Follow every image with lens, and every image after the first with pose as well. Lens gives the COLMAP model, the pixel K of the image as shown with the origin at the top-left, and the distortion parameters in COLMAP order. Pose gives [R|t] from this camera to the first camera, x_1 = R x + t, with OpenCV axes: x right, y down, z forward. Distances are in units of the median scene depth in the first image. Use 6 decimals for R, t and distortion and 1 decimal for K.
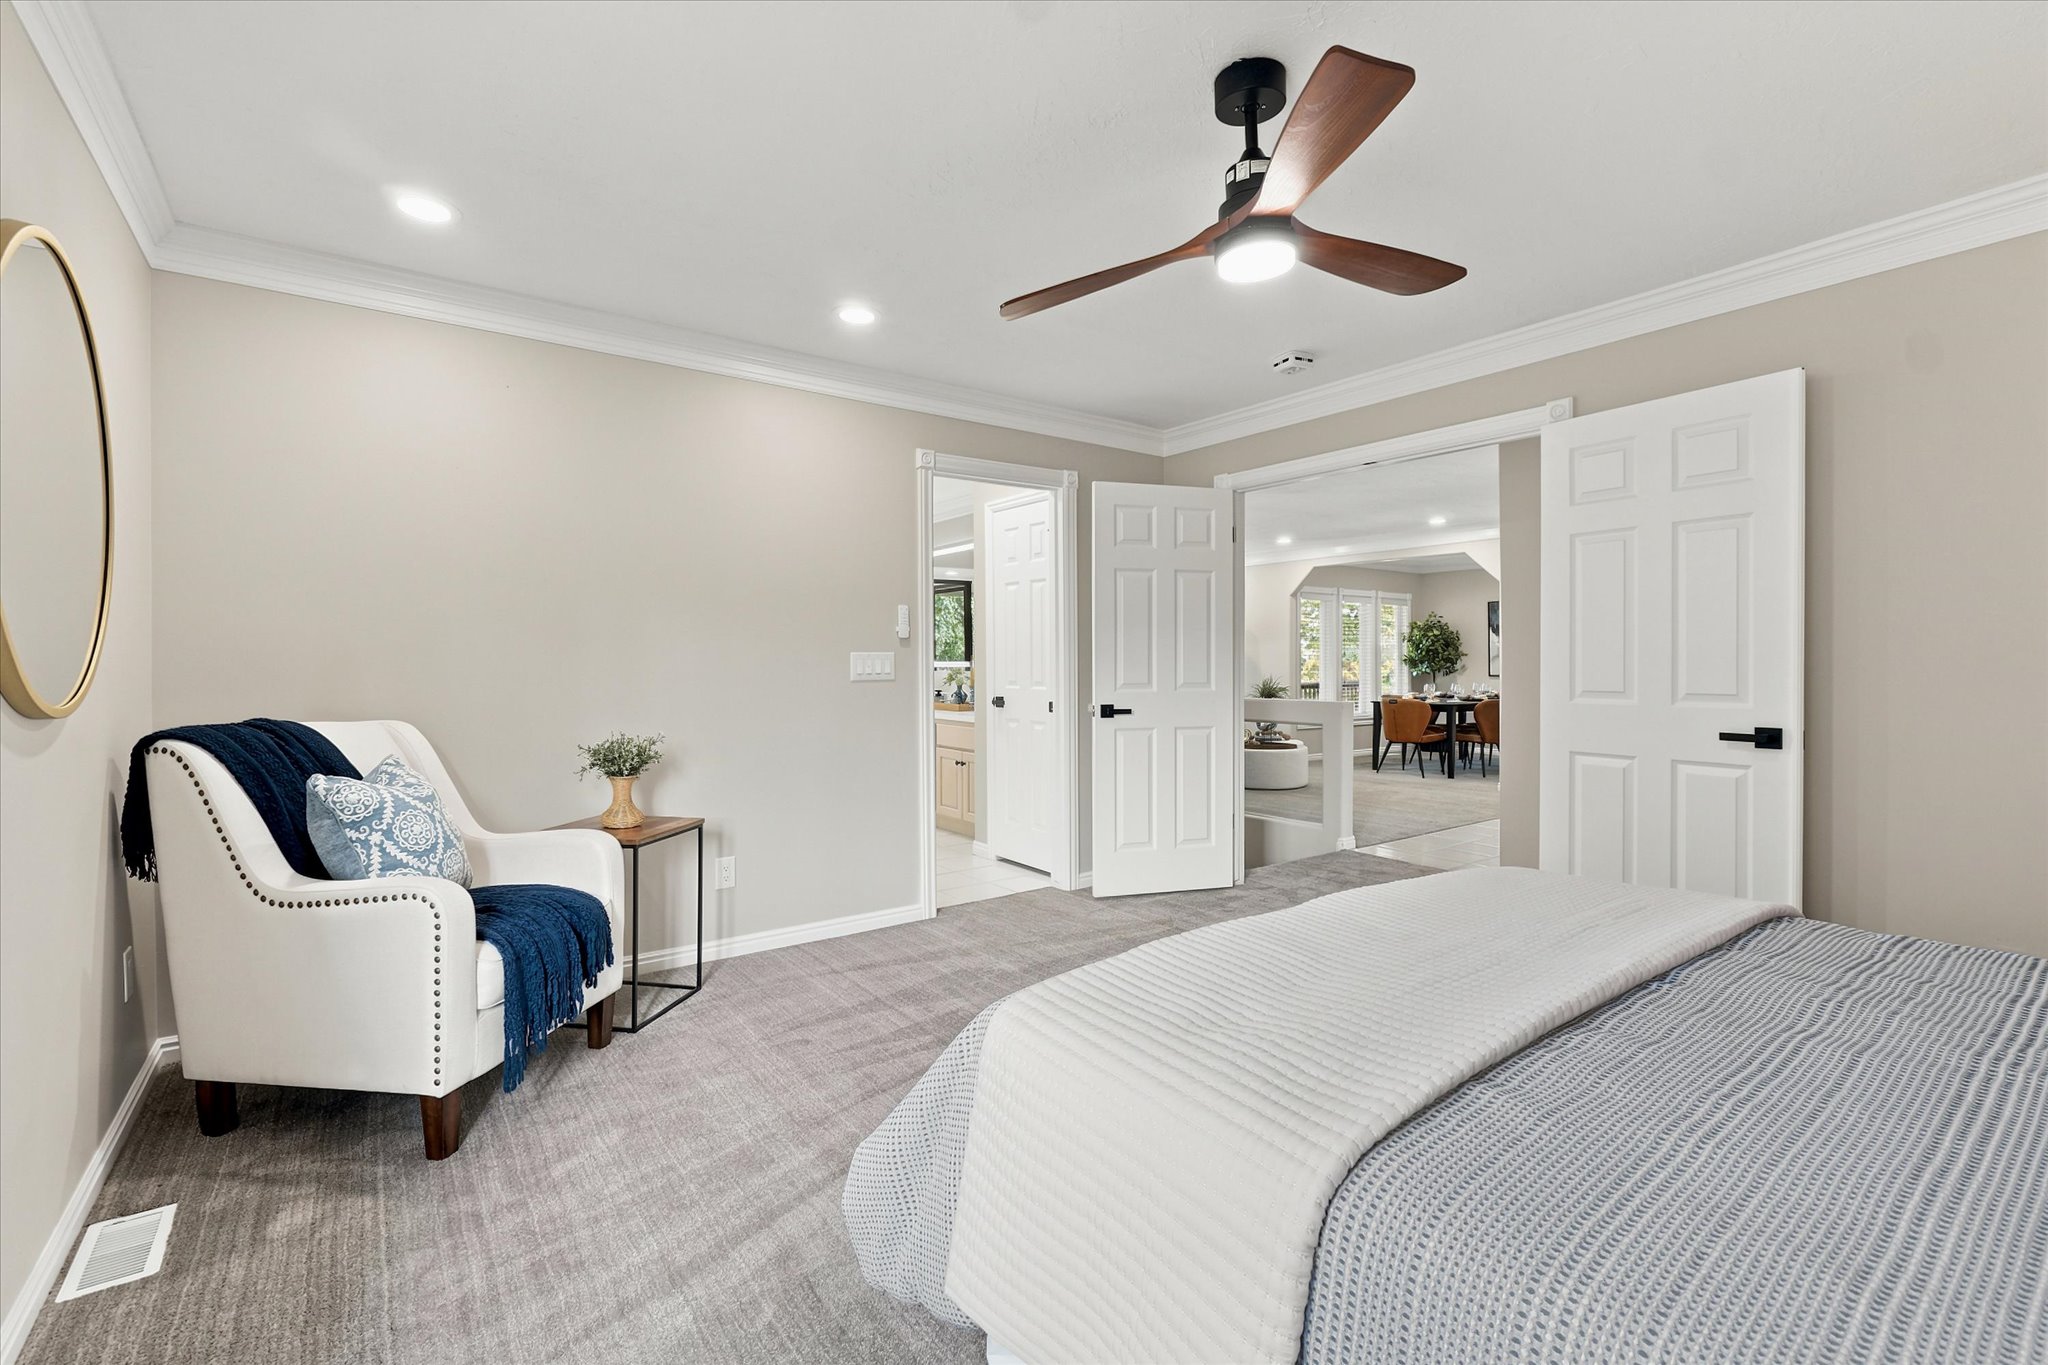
lens RADIAL K [[893.3, 0, 1011.5], [0, 893.3, 677.9], [0, 0, 1]] dist [-0.003324, -0.000009]
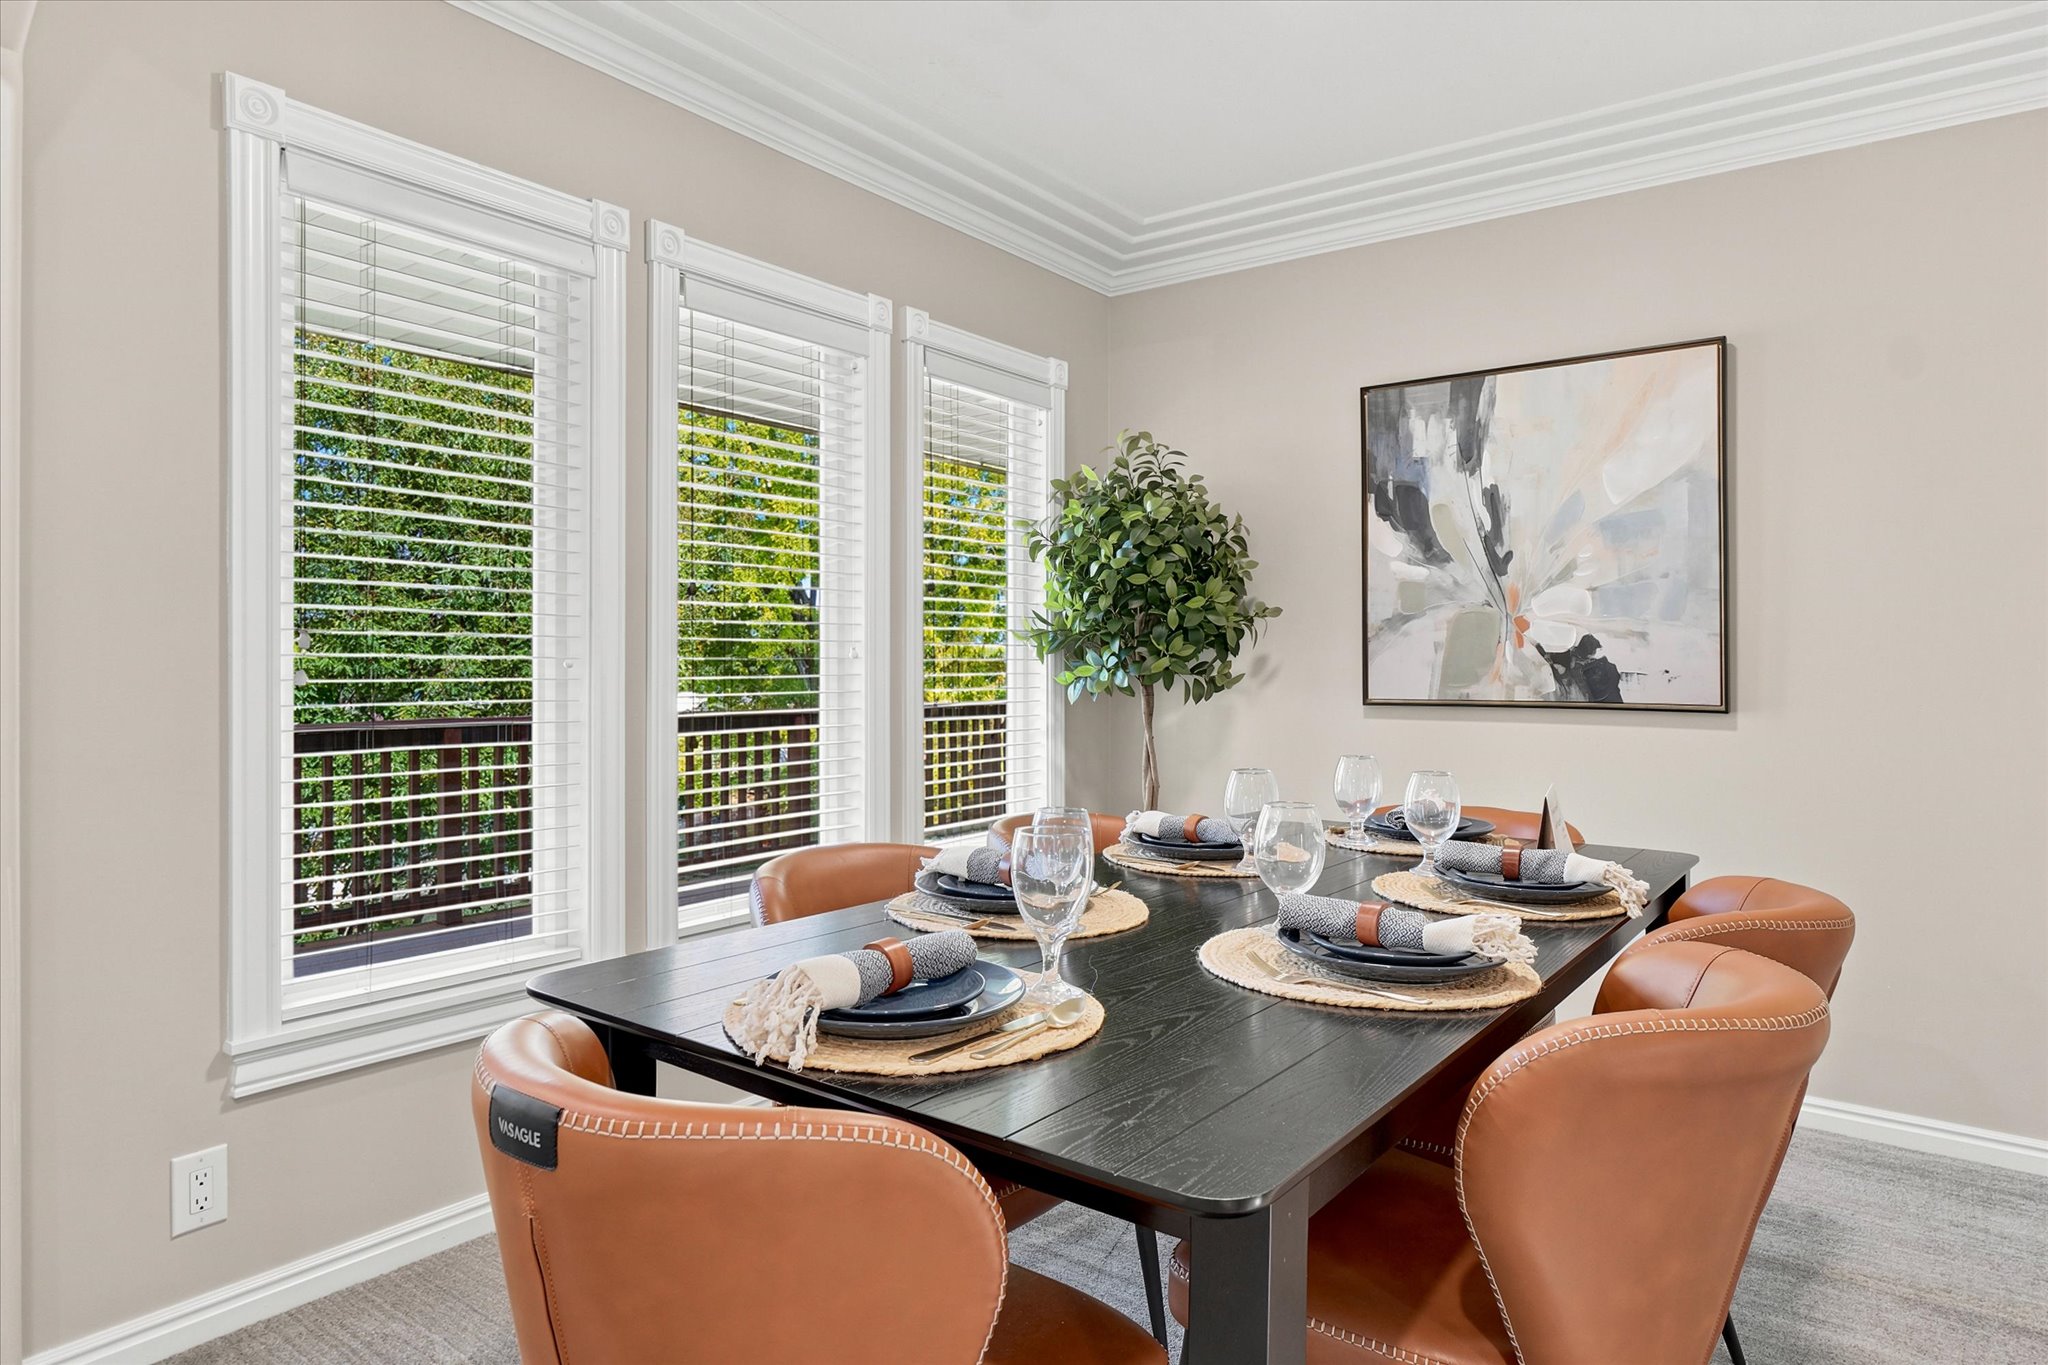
lens RADIAL K [[1194.1, 0, 1032.6], [0, 1194.1, 668.5], [0, 0, 1]] dist [-0.003500, -0.000502]
pose [[0.954801, 0.004914, 0.297206, 0.356394], [-0.003076, 0.999973, -0.006654, -0.009175], [-0.297230, 0.005439, 0.954790, 0.720837]]
